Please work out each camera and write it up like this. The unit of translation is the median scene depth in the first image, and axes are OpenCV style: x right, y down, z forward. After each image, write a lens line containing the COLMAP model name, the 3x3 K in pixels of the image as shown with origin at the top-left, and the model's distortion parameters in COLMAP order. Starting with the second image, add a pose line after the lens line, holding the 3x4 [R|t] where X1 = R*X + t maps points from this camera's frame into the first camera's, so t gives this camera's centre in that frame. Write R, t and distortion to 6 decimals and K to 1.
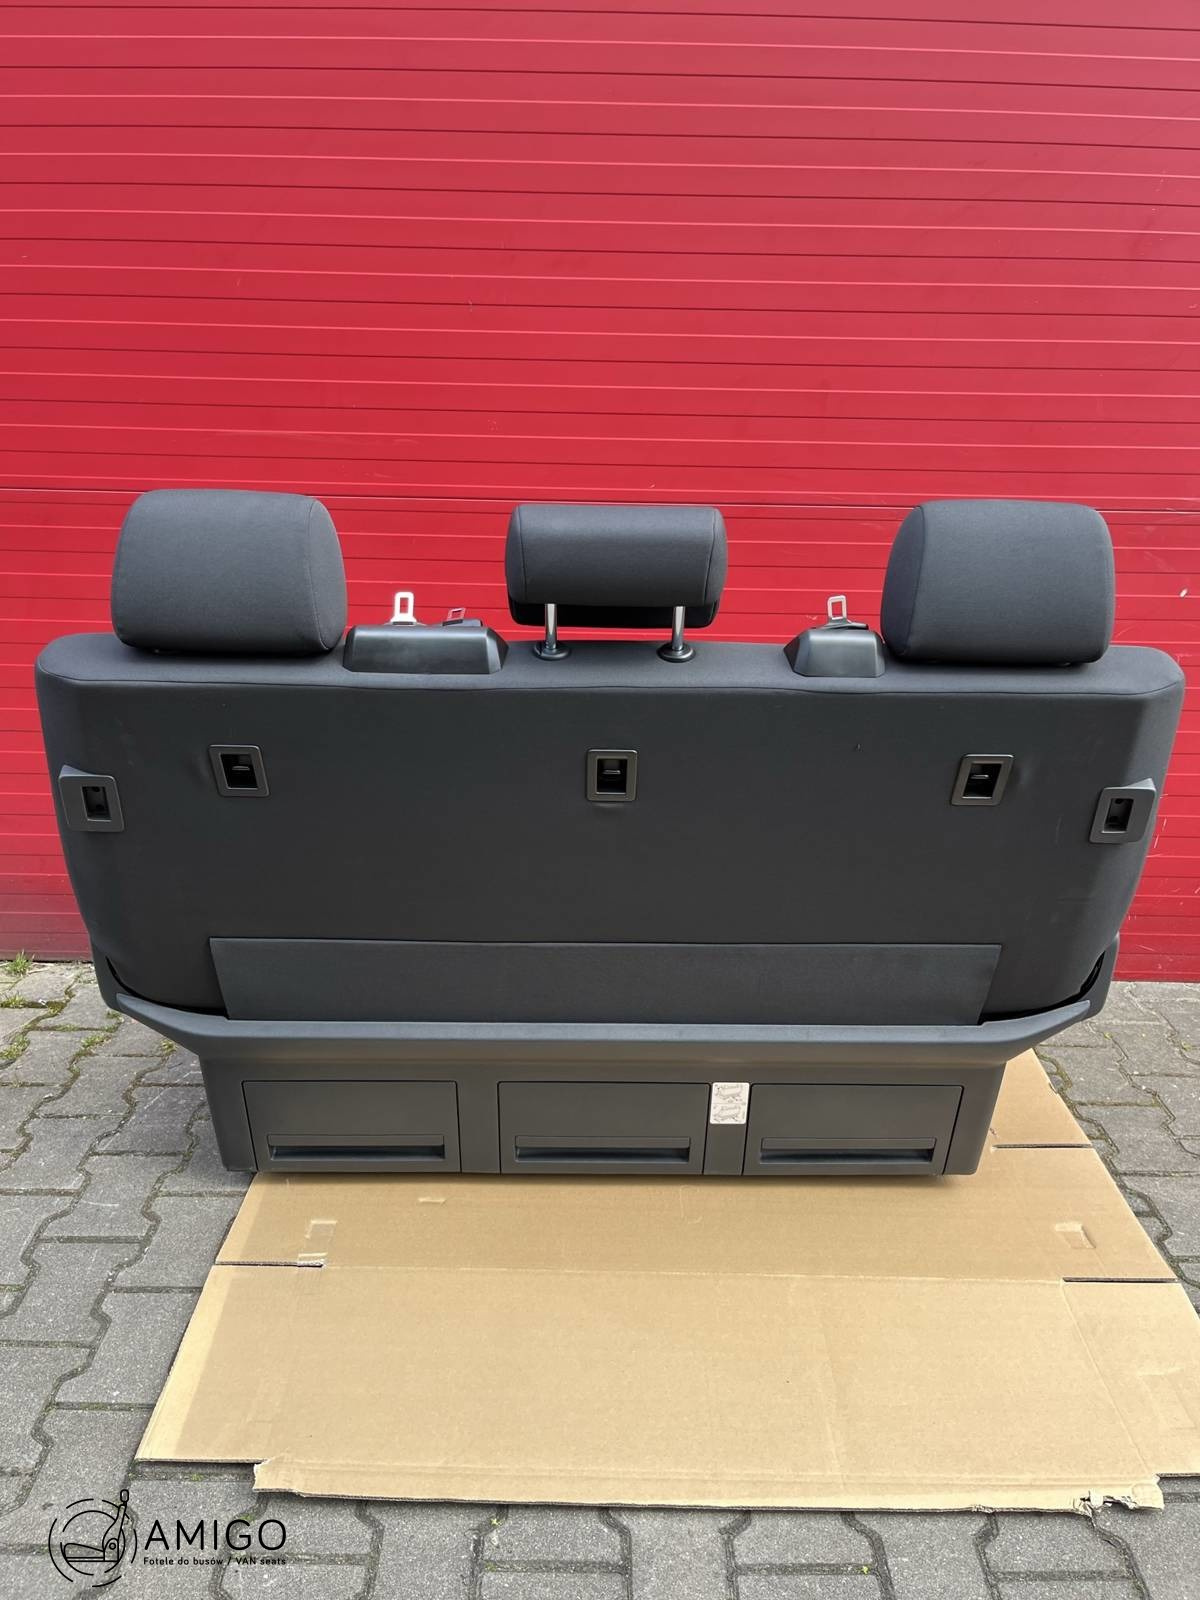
lens RADIAL K [[1200.9, 0, 599.2], [0, 1200.9, 782.8], [0, 0, 1]] dist [0.050170, -0.088069]
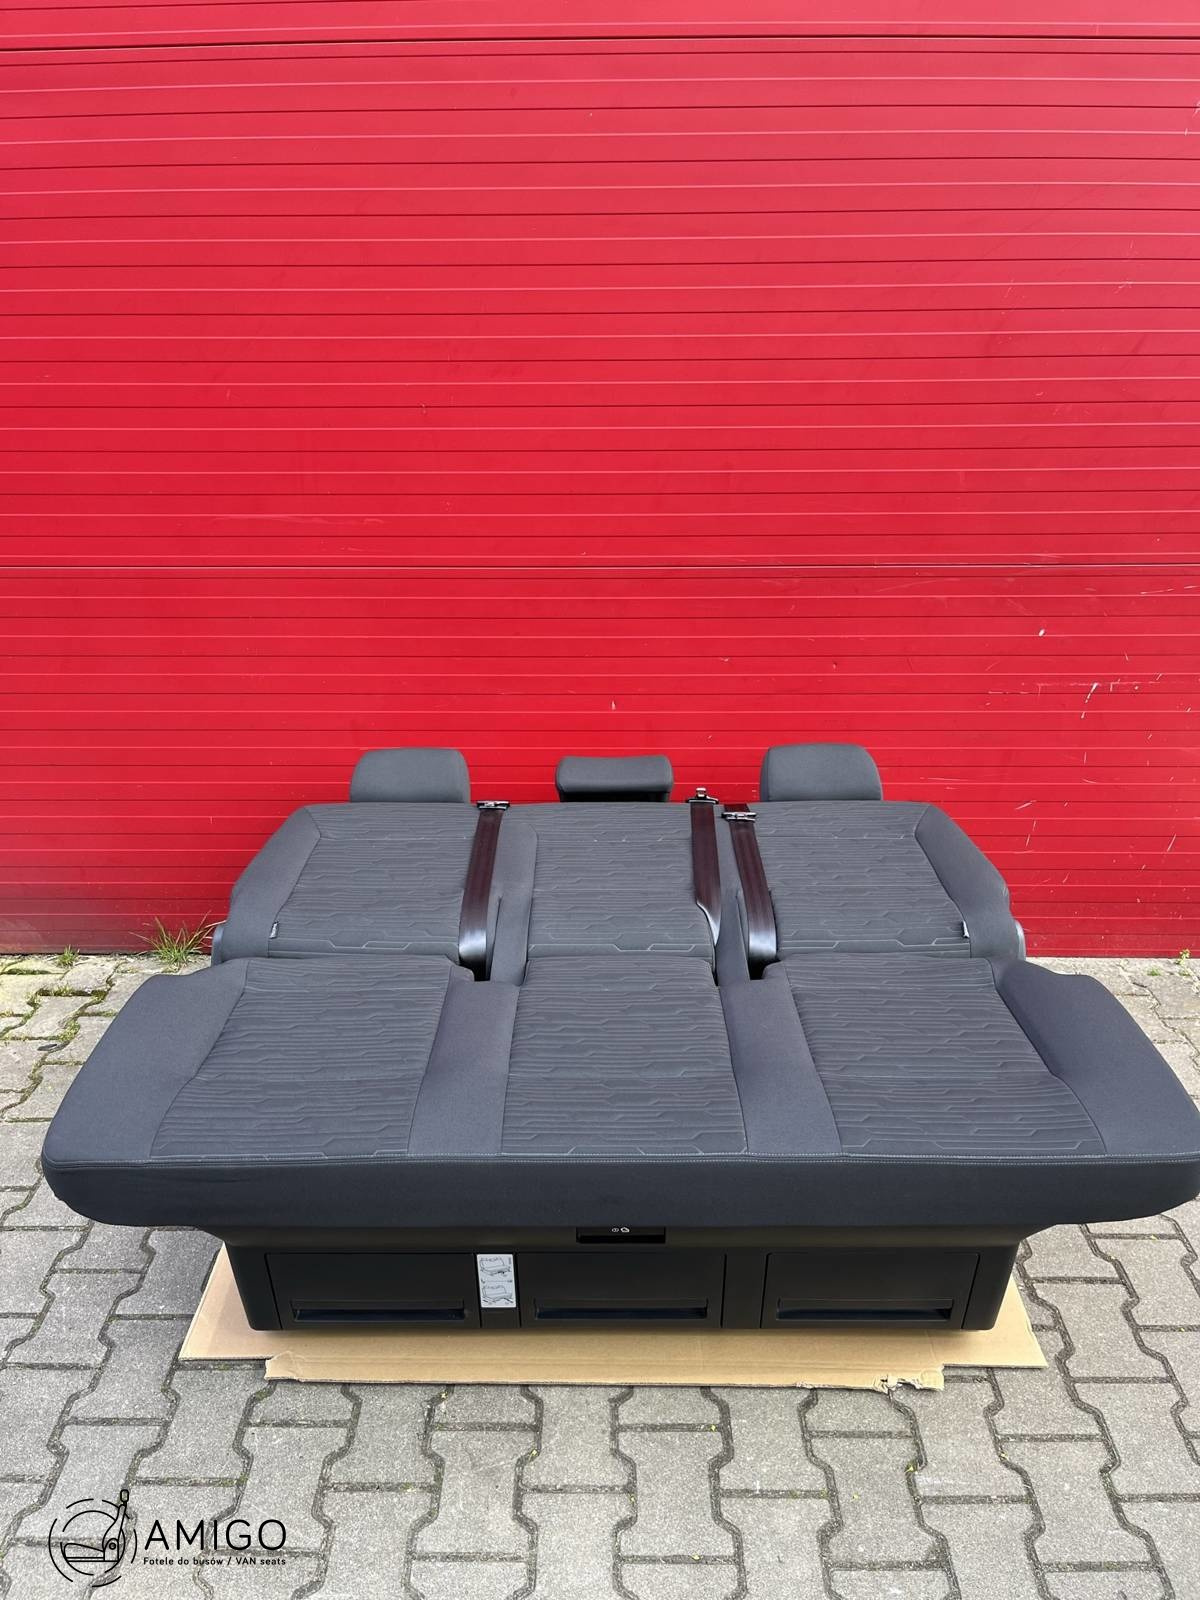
lens RADIAL K [[1200.9, 0, 593.3], [0, 1200.9, 782.0], [0, 0, 1]] dist [0.050170, -0.088069]
pose [[0.999620, -0.018052, -0.020815, 0.094936], [0.019204, 0.998216, 0.056542, -0.115286], [0.019757, -0.056920, 0.998183, -0.240874]]
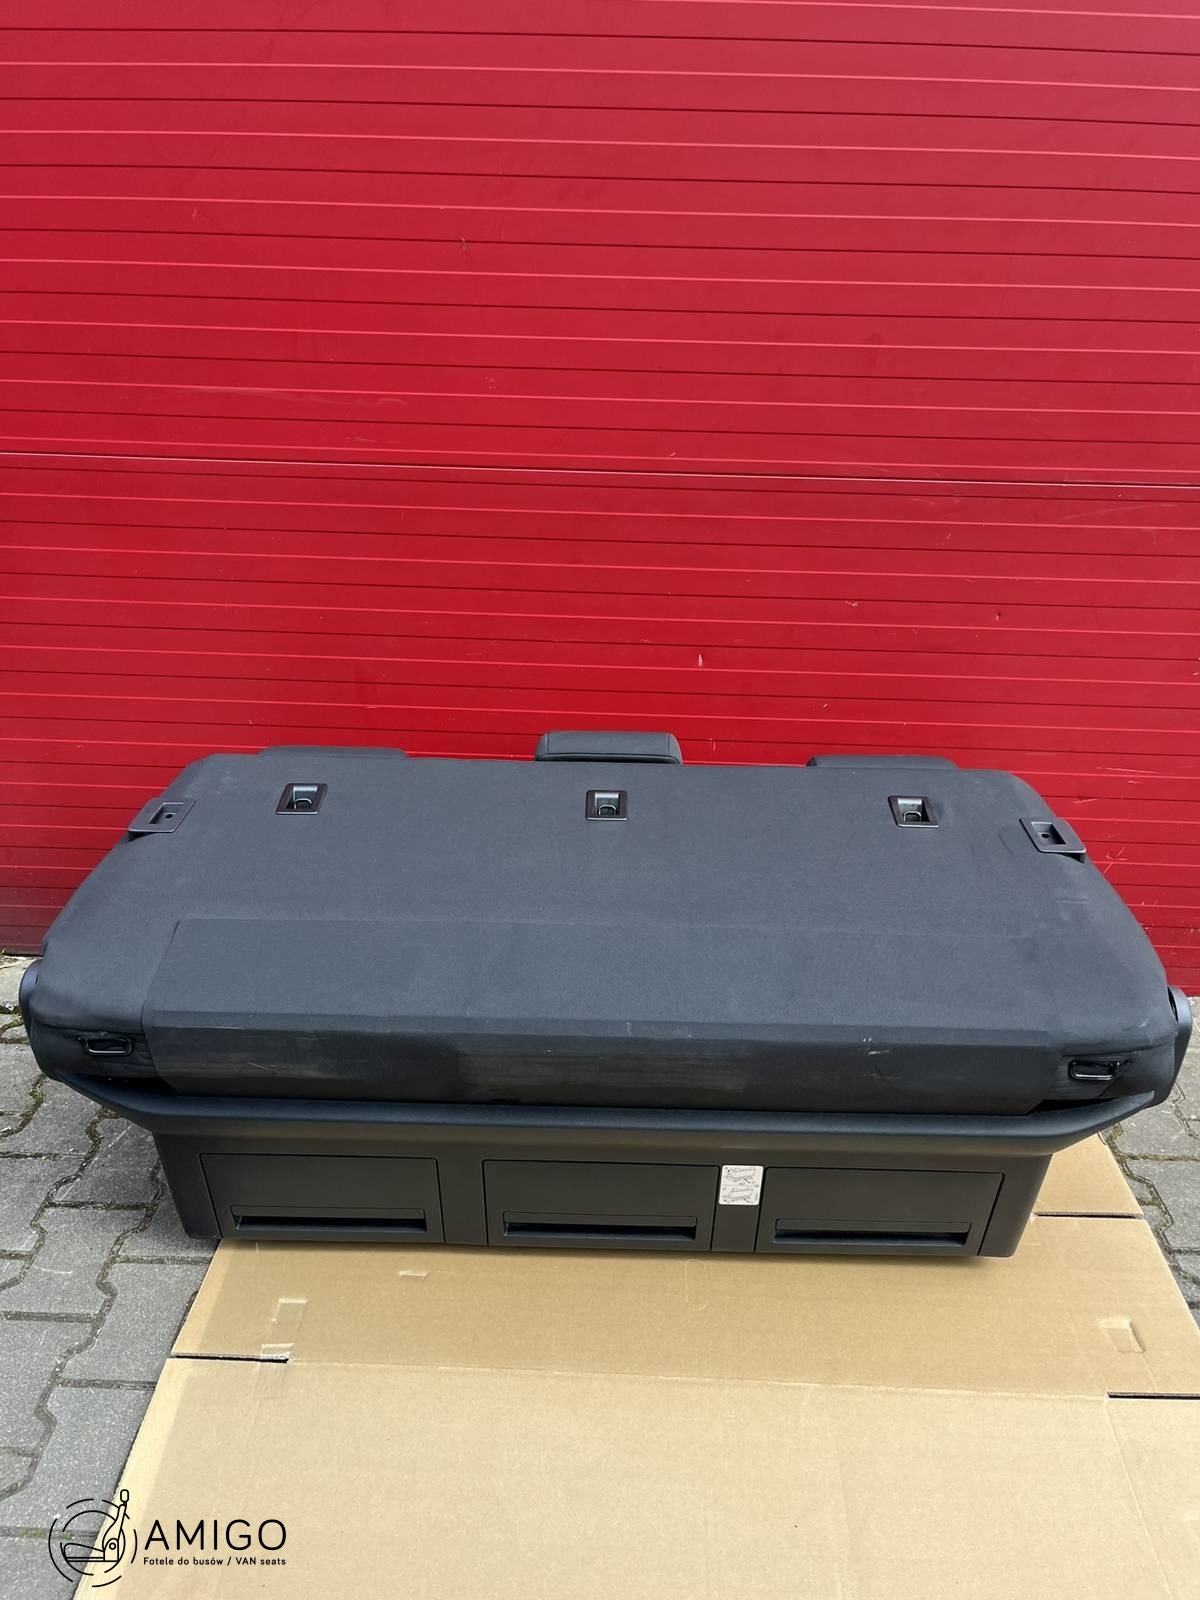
lens RADIAL K [[1200.9, 0, 603.1], [0, 1200.9, 773.8], [0, 0, 1]] dist [0.050170, -0.088069]
pose [[0.999598, 0.014372, -0.024454, 0.023709], [-0.012011, 0.995491, 0.094093, -0.125173], [0.025696, -0.093761, 0.995263, 0.137546]]
